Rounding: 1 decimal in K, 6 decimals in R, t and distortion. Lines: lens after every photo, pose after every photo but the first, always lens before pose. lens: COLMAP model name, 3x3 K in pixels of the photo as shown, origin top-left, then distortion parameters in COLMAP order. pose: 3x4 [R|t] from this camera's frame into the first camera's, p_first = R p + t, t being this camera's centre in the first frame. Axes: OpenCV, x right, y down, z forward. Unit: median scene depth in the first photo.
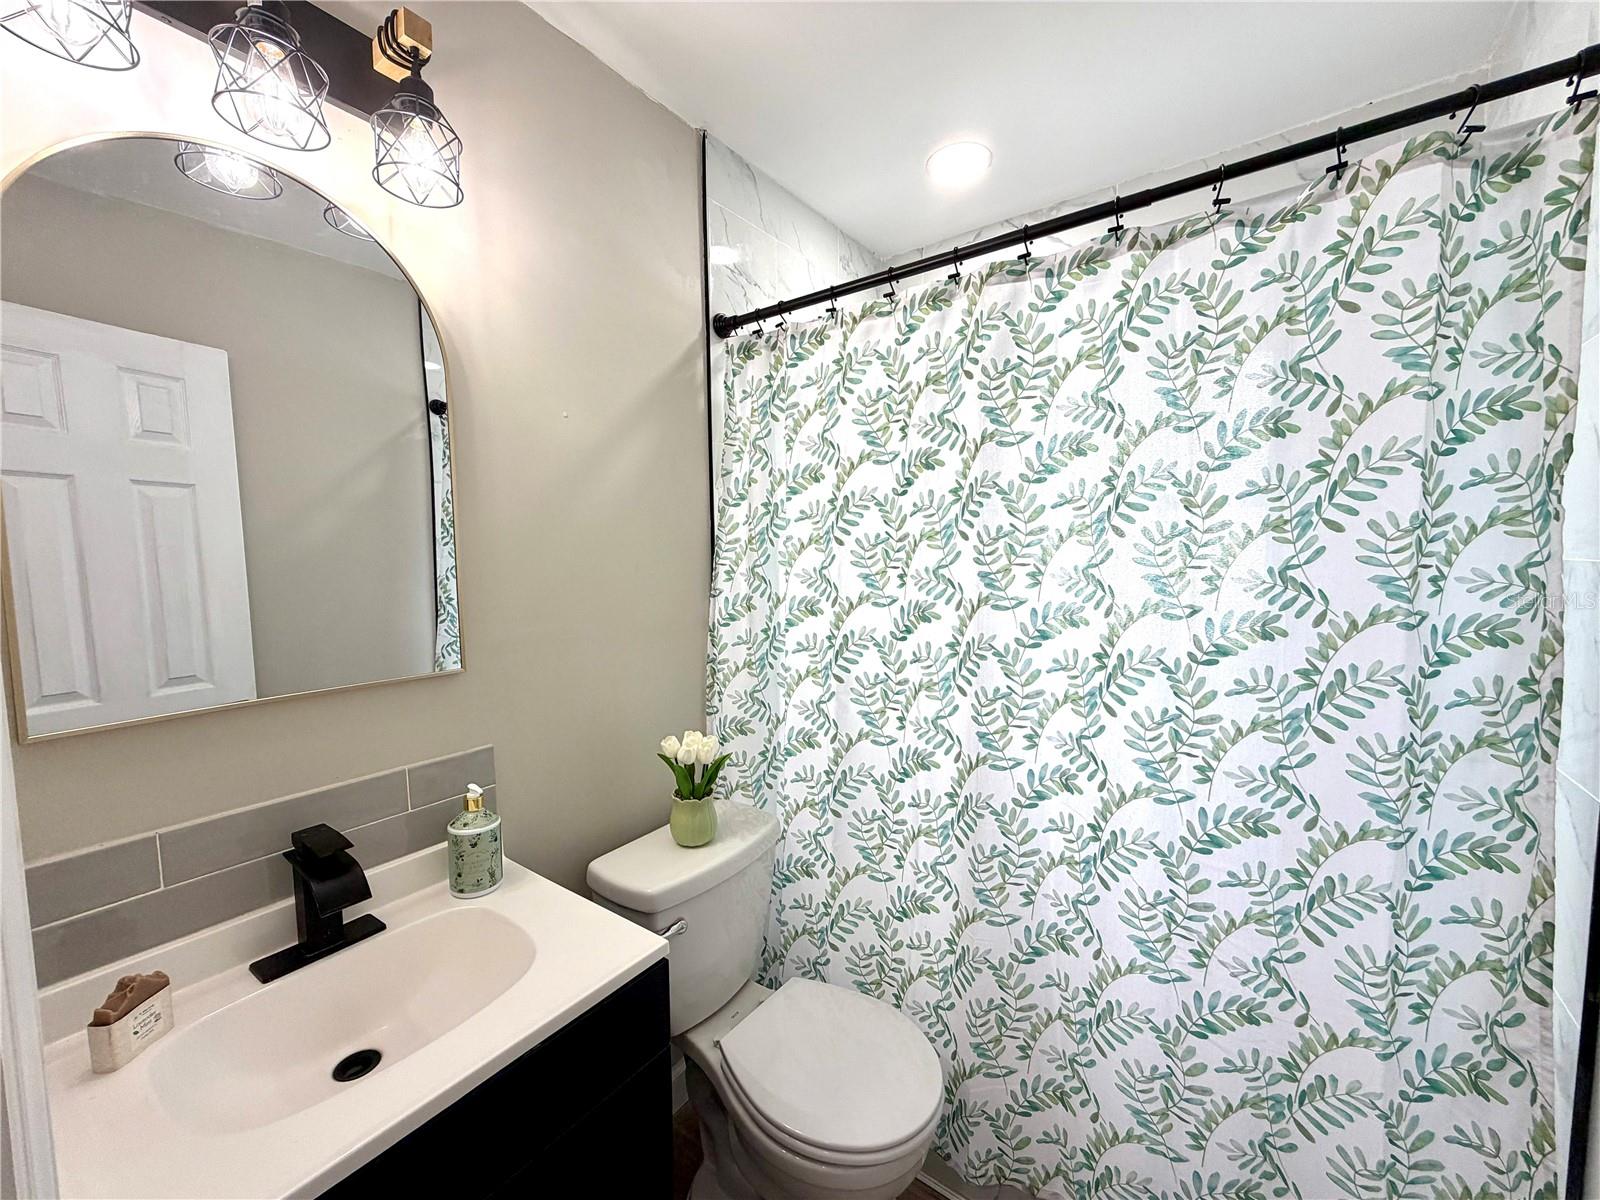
lens RADIAL K [[637.1, 0, 794.3], [0, 637.1, 602.1], [0, 0, 1]] dist [0.001817, -0.000190]
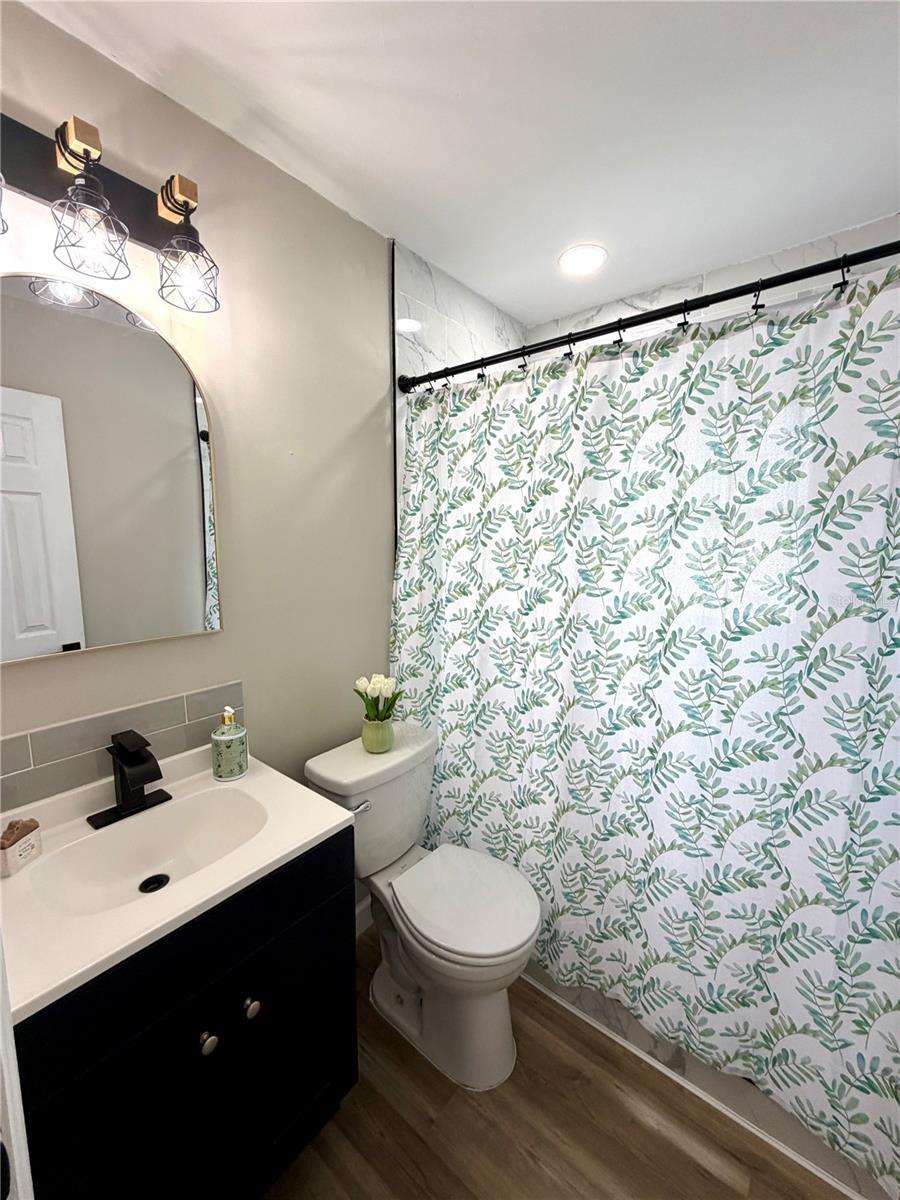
lens RADIAL K [[477.9, 0, 448.4], [0, 477.9, 597.1], [0, 0, 1]] dist [0.001817, -0.000190]
pose [[0.998757, 0.021896, -0.044769, 0.055633], [-0.019662, 0.998568, 0.049750, -0.036445], [0.045795, -0.048808, 0.997758, -0.080675]]
